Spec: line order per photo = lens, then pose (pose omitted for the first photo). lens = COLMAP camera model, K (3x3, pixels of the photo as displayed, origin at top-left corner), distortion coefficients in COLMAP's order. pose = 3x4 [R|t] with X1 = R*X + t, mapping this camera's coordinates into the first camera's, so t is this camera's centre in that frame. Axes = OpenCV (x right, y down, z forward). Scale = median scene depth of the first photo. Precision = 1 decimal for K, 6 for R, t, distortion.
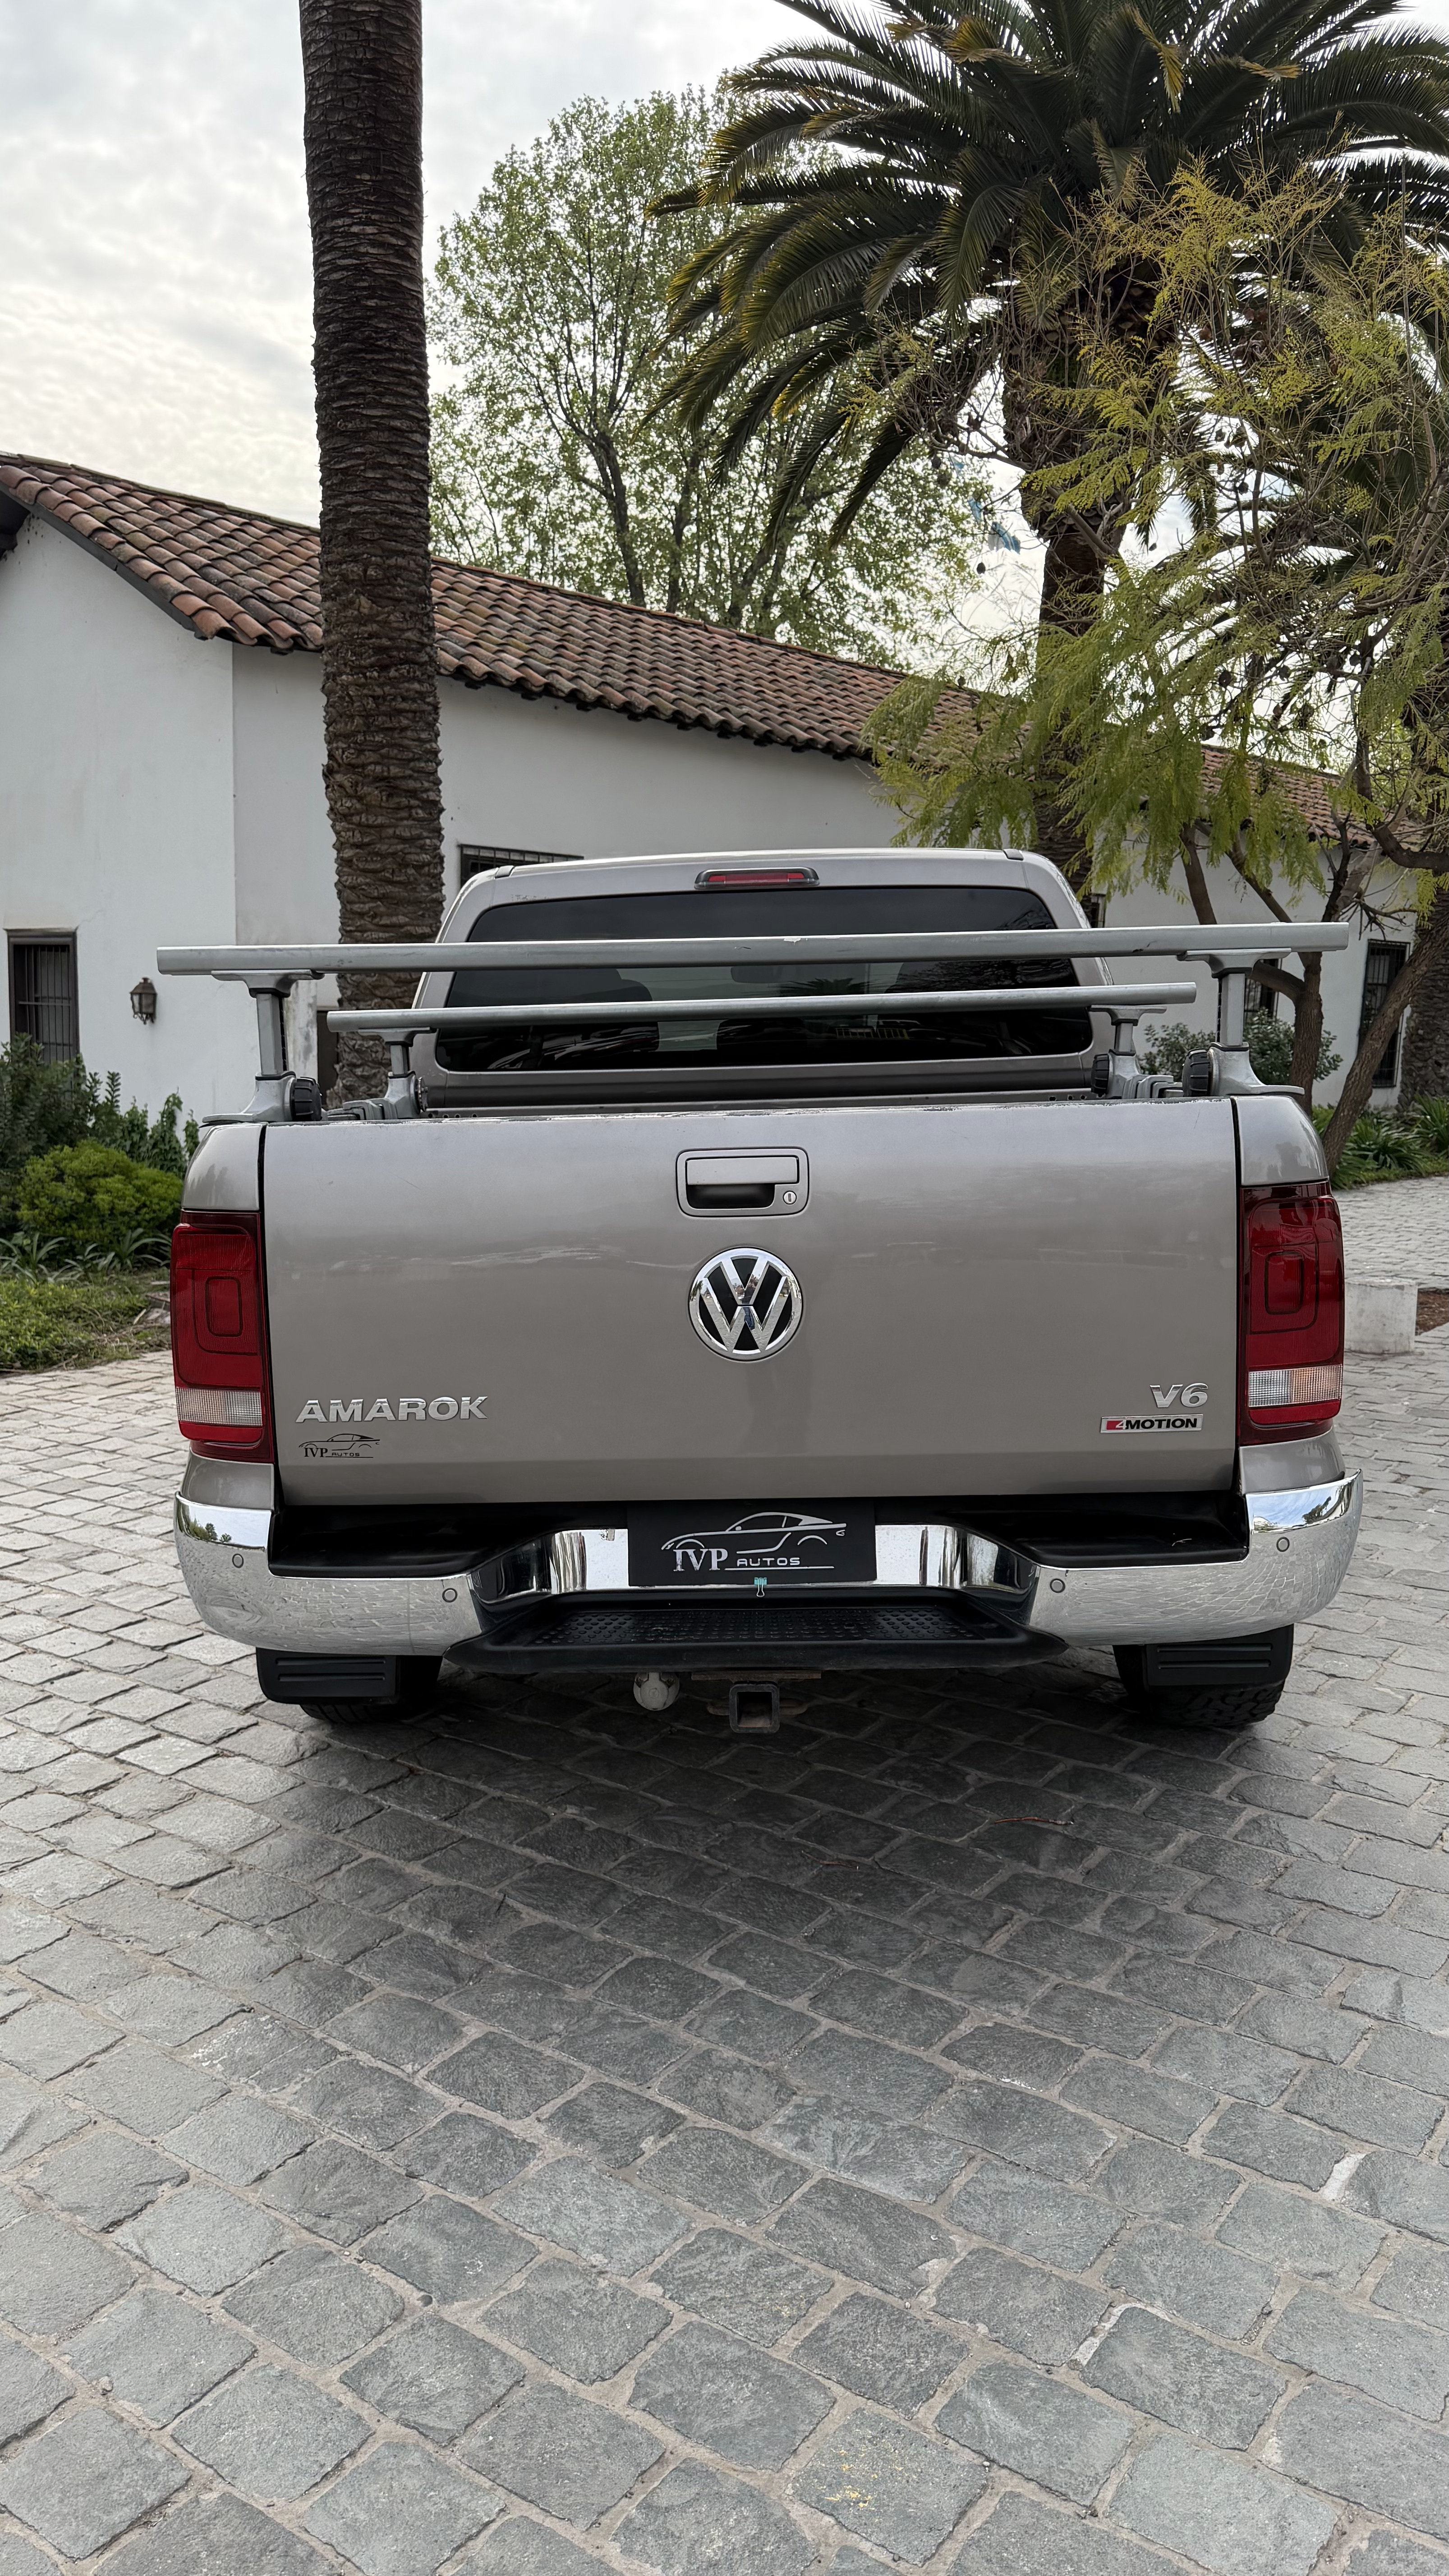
lens RADIAL K [[1808.3, 0, 732.1], [0, 1808.3, 1302.4], [0, 0, 1]] dist [0.015610, -0.037650]
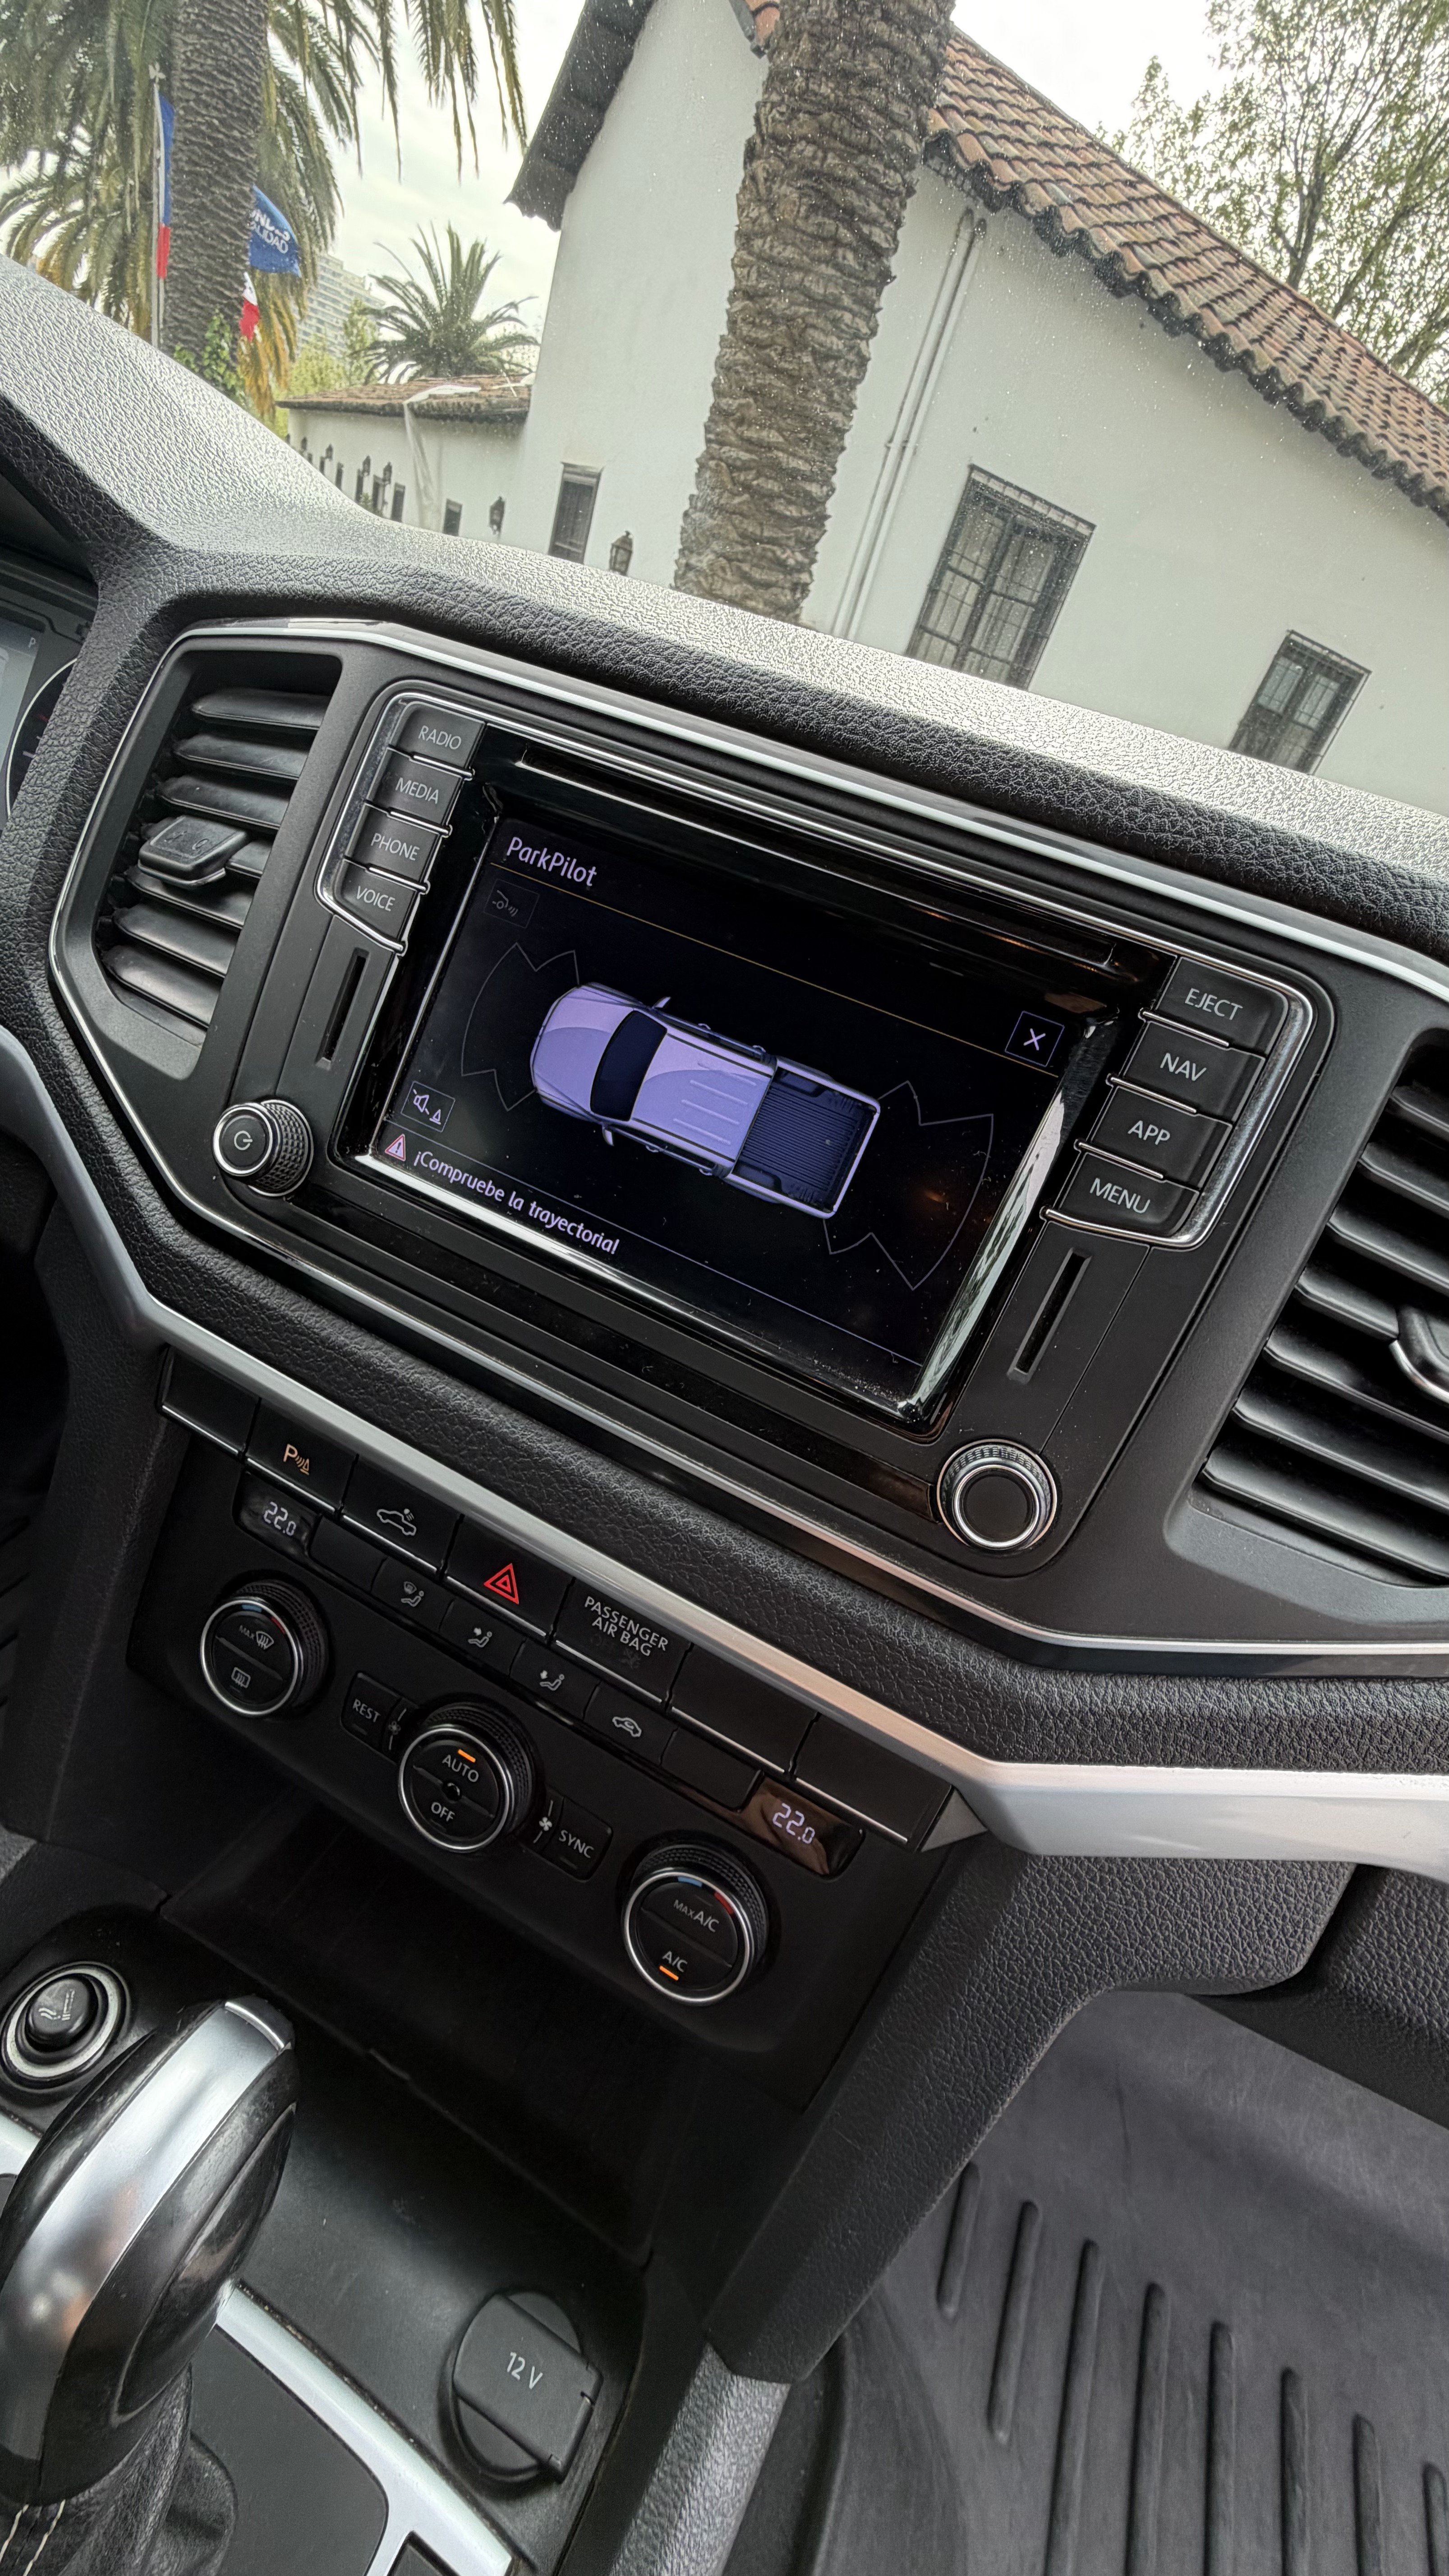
lens RADIAL K [[1007.6, 0, 747.2], [0, 1007.6, 1279.6], [0, 0, 1]] dist [0.000729, 0.000017]
pose [[0.890933, 0.415501, -0.183295, 0.023656], [-0.328037, 0.867921, 0.372968, -0.065997], [0.314054, -0.272161, 0.909559, 0.542443]]
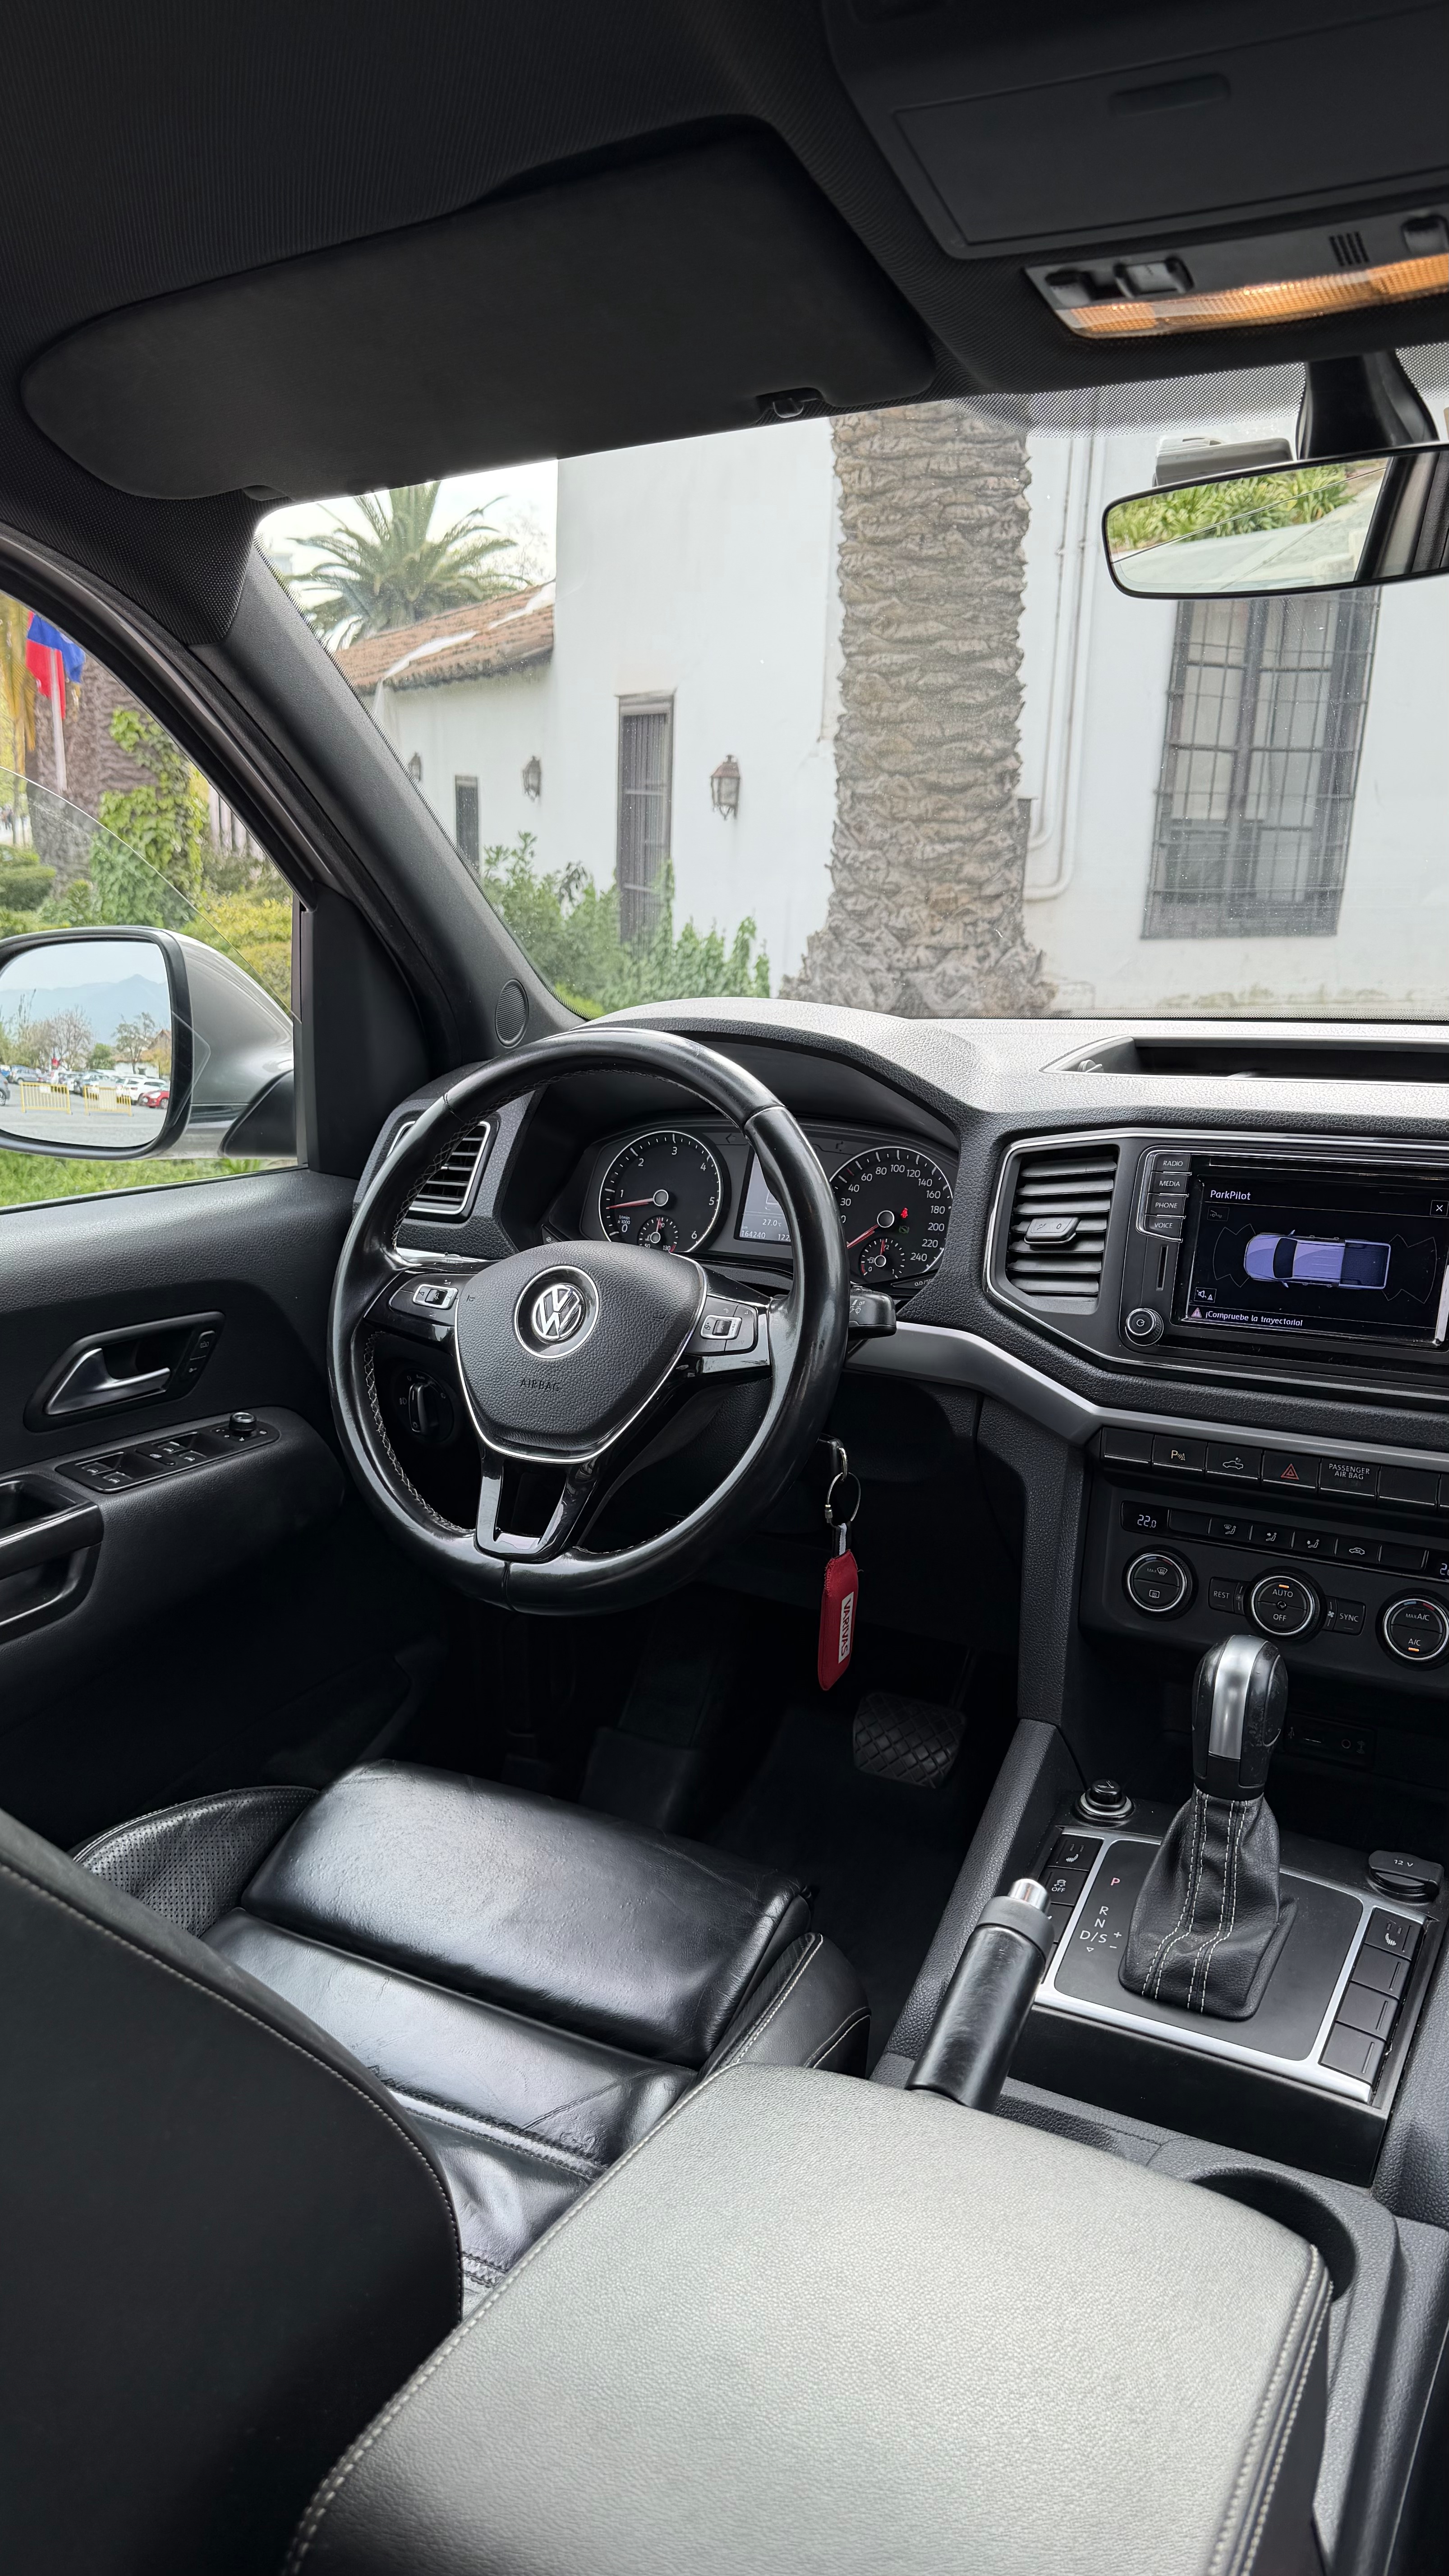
lens RADIAL K [[1805.5, 0, 724.0], [0, 1805.5, 1276.6], [0, 0, 1]] dist [0.170276, -0.431600]
pose [[0.892309, 0.109350, -0.437981, 0.033049], [-0.068040, 0.991713, 0.108979, -0.069288], [0.446268, -0.067443, 0.892354, 0.451533]]
